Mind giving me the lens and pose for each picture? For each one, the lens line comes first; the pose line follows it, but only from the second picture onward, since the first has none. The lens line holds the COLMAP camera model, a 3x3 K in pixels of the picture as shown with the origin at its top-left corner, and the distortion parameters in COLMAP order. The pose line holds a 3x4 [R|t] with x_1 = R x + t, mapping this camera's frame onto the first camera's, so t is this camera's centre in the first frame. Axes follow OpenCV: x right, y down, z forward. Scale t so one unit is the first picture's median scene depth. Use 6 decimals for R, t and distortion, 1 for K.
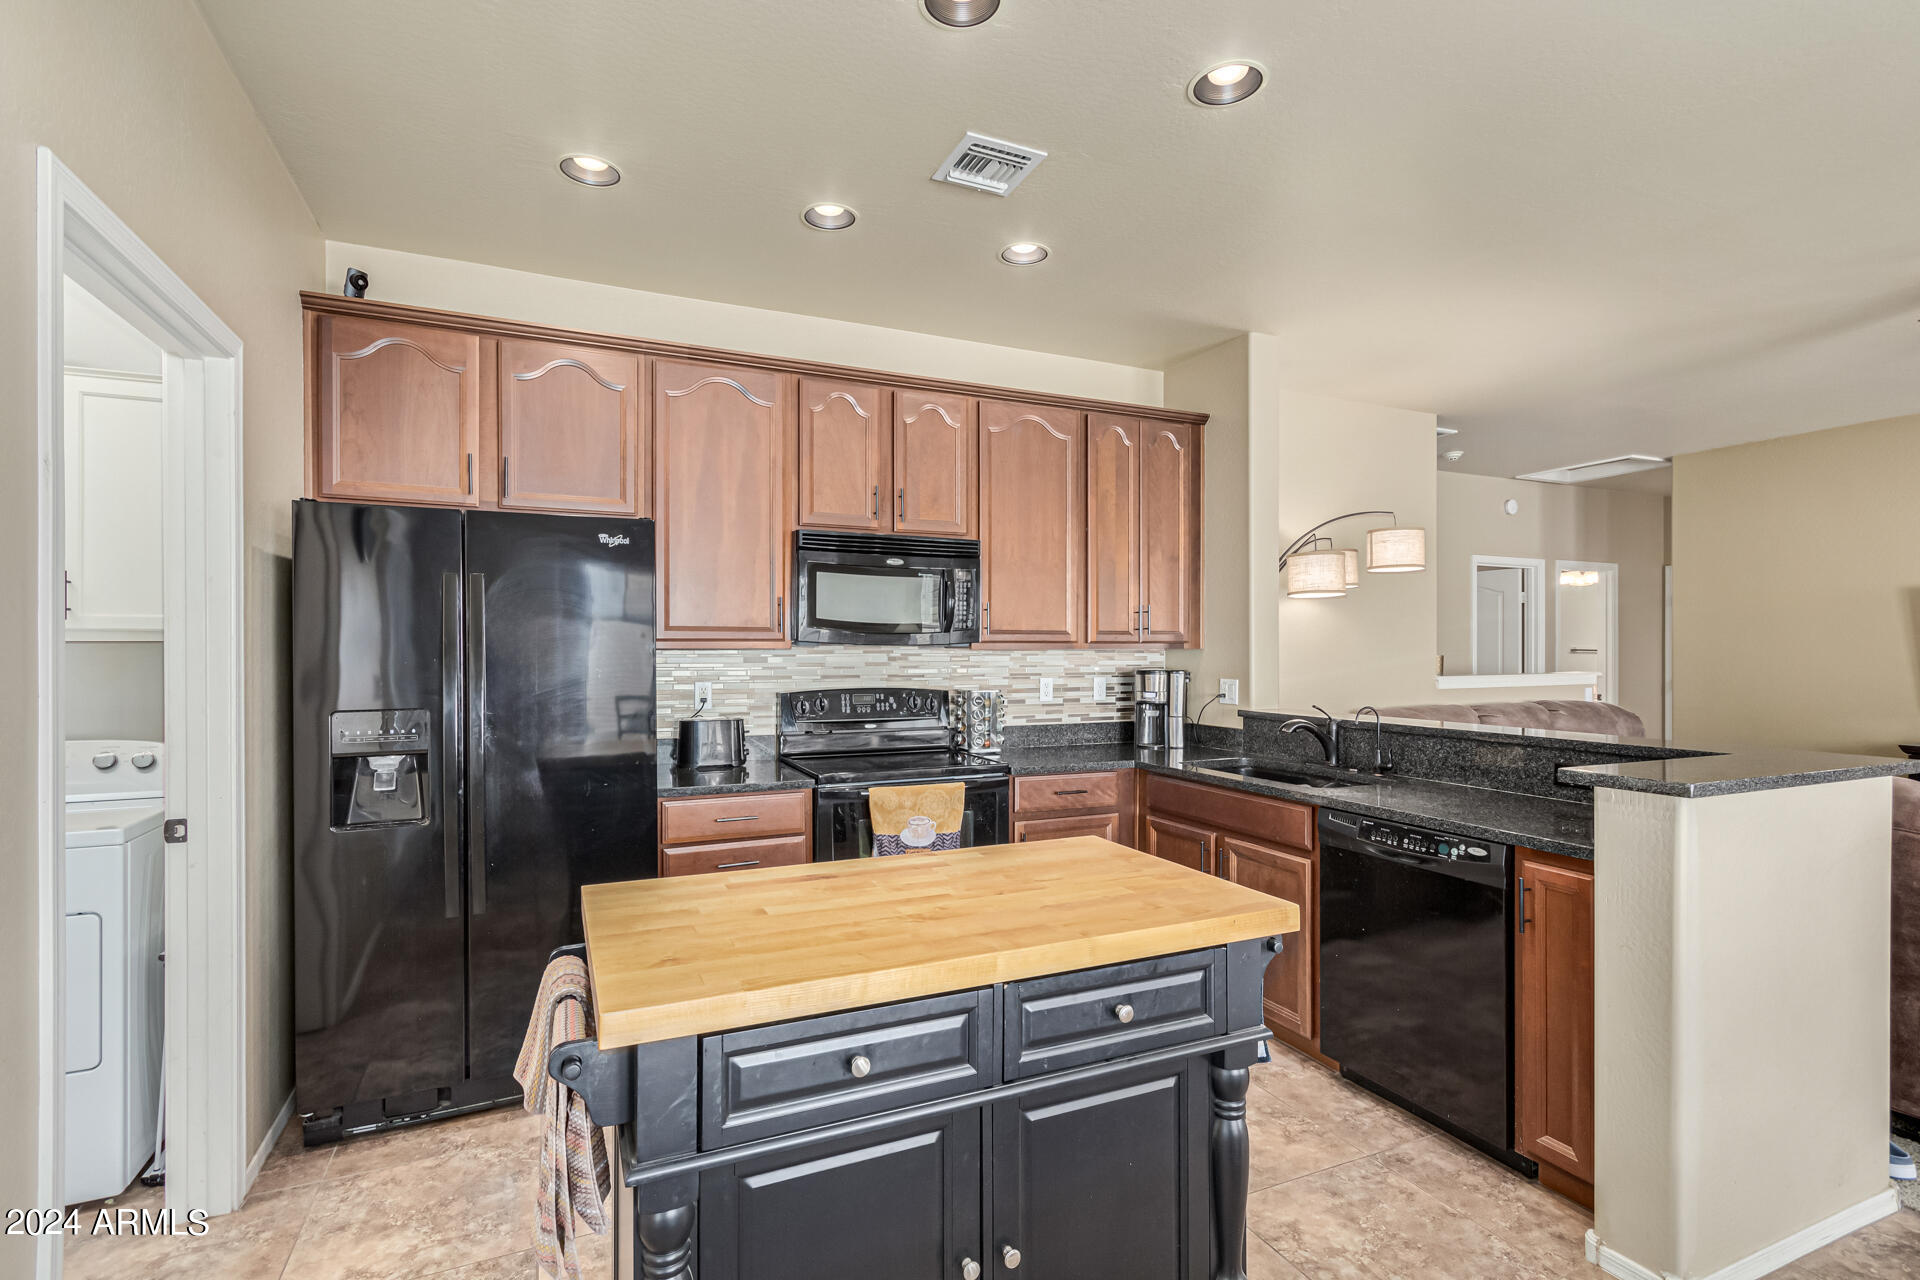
lens RADIAL K [[894.2, 0, 963.0], [0, 894.2, 648.8], [0, 0, 1]] dist [0.004093, 0.000156]
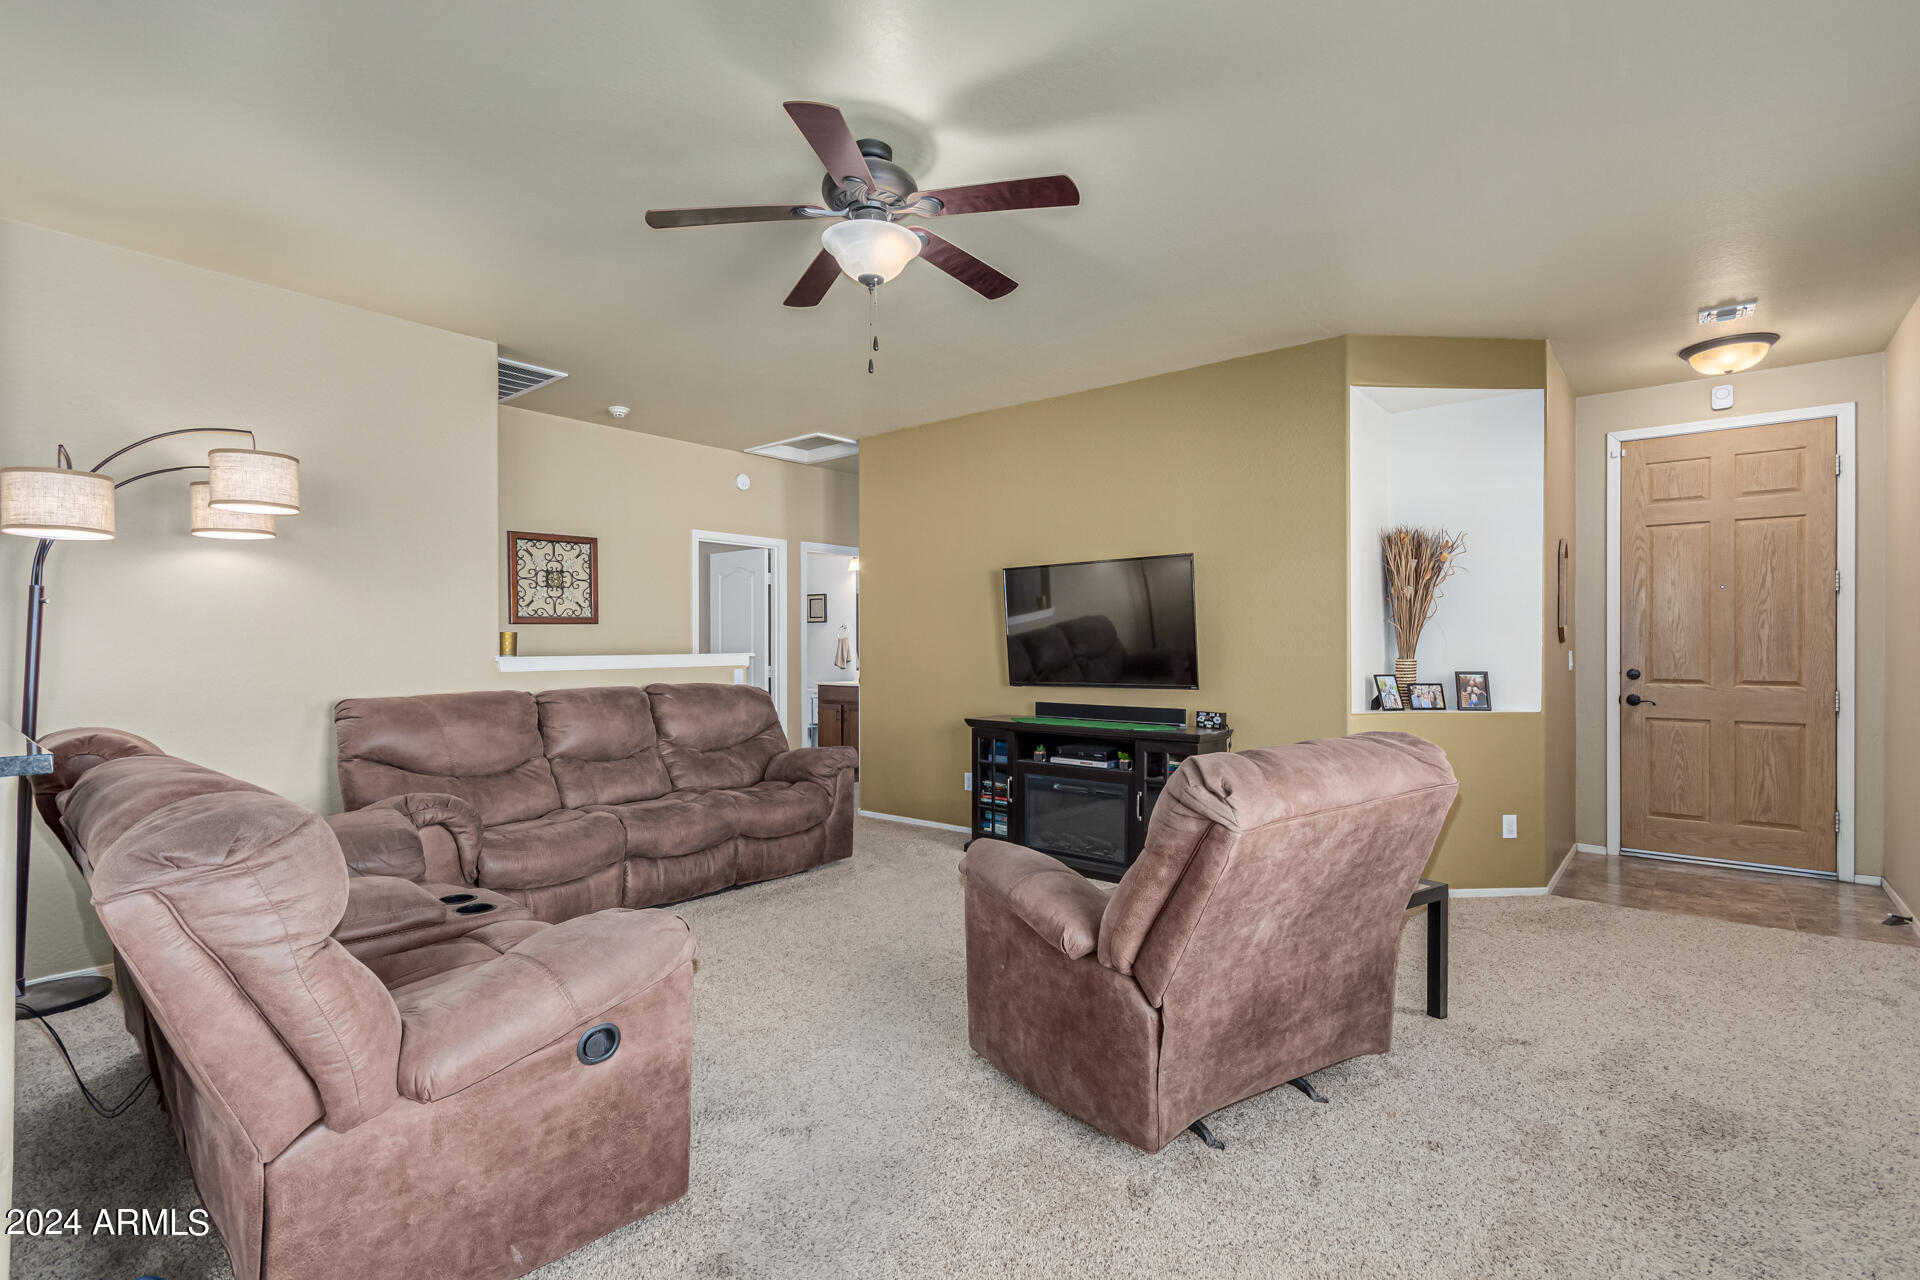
lens RADIAL K [[894.2, 0, 963.0], [0, 894.2, 648.8], [0, 0, 1]] dist [0.004093, 0.000156]
pose [[0.895195, -0.002766, 0.445667, 0.708711], [0.000596, 0.999987, 0.005009, 0.024958], [-0.445675, -0.004219, 0.895185, 0.079234]]
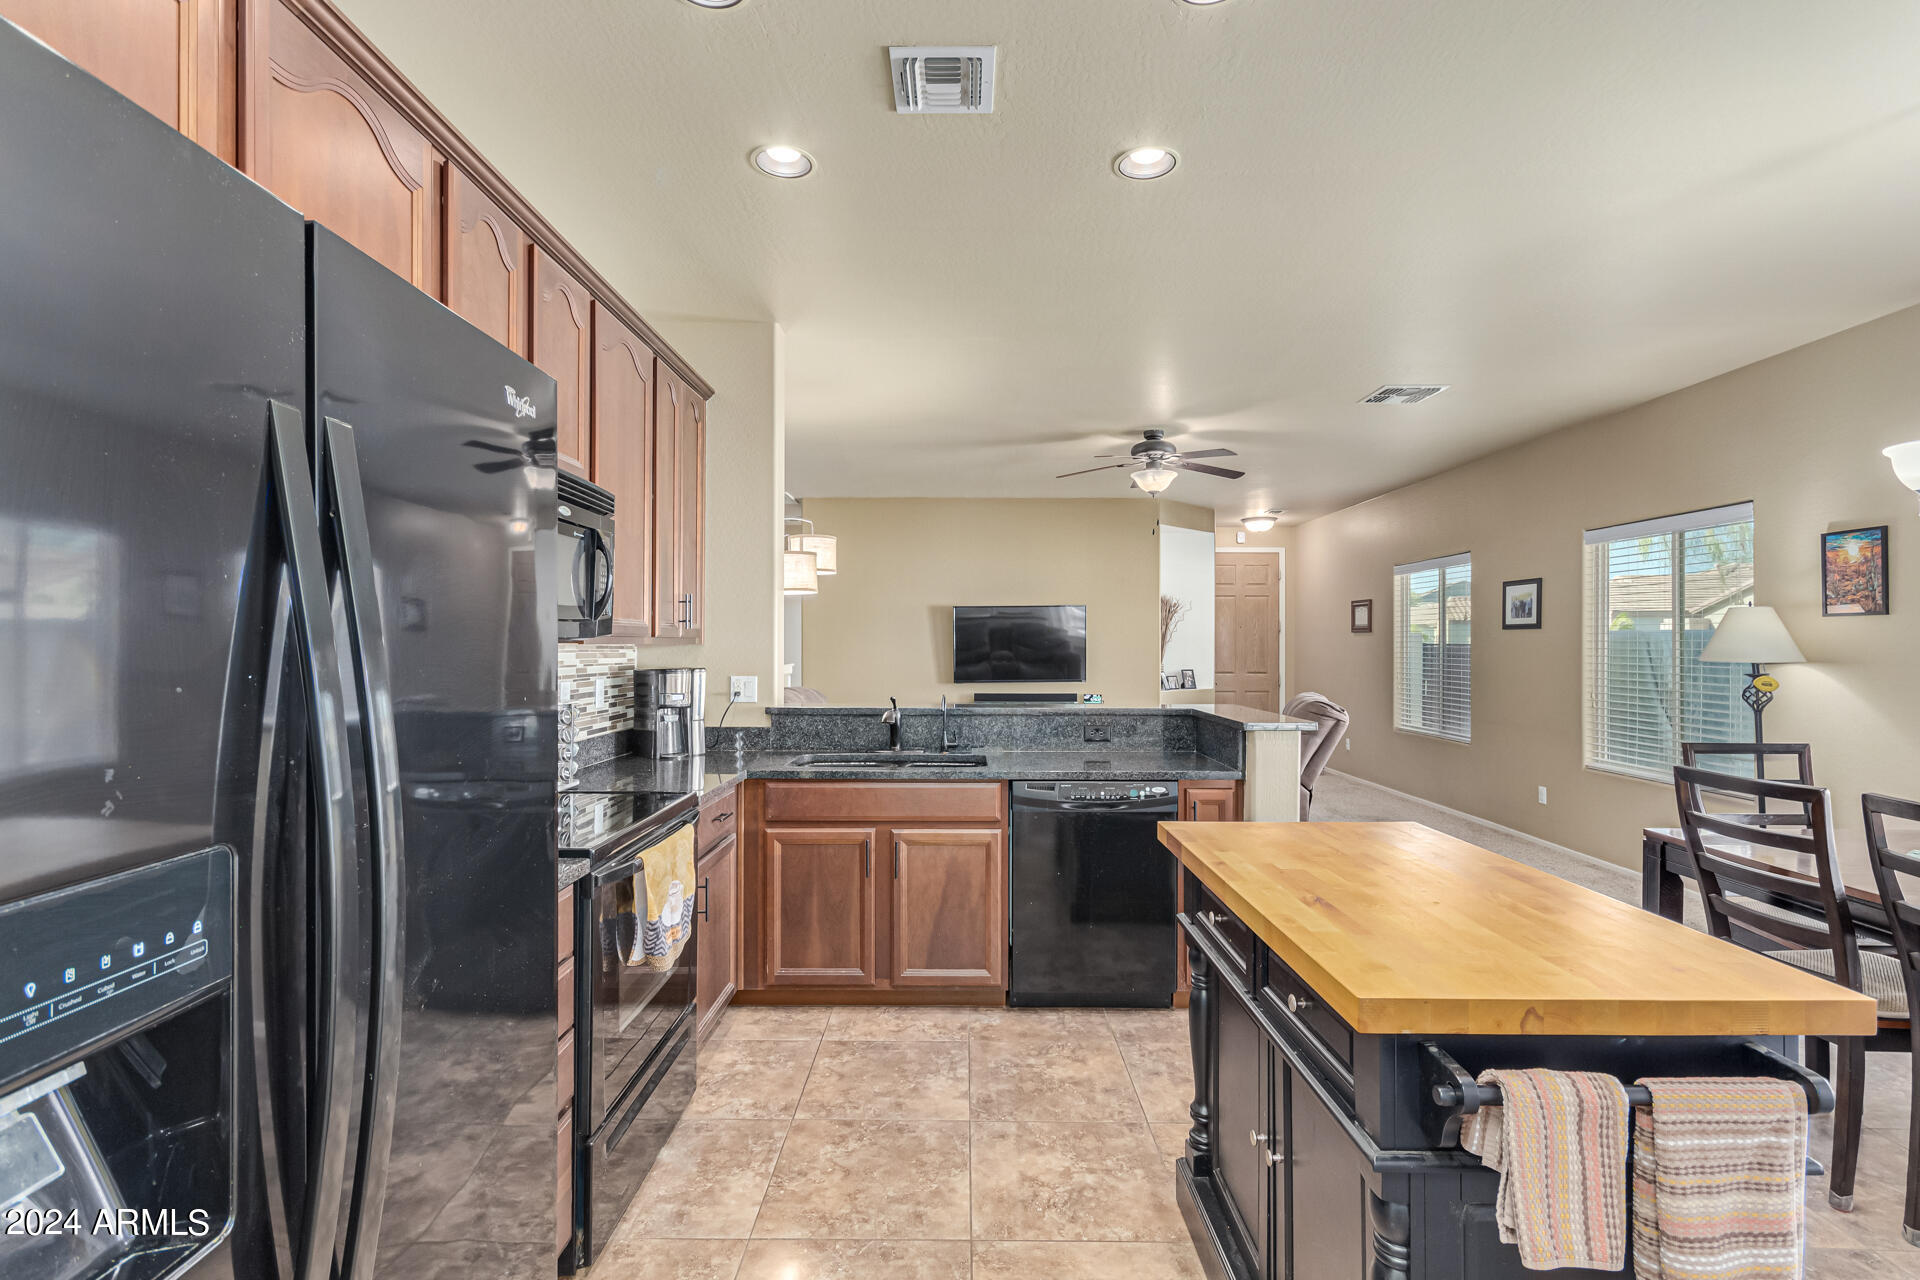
lens RADIAL K [[888.0, 0, 960.0], [0, 888.0, 640.0], [0, 0, 1]] dist [0.001649, 0.000021]
pose [[0.412435, 0.006500, 0.910964, -0.461677], [-0.003175, 0.999979, -0.005698, 0.000243], [-0.910981, -0.000542, 0.412447, 0.395794]]
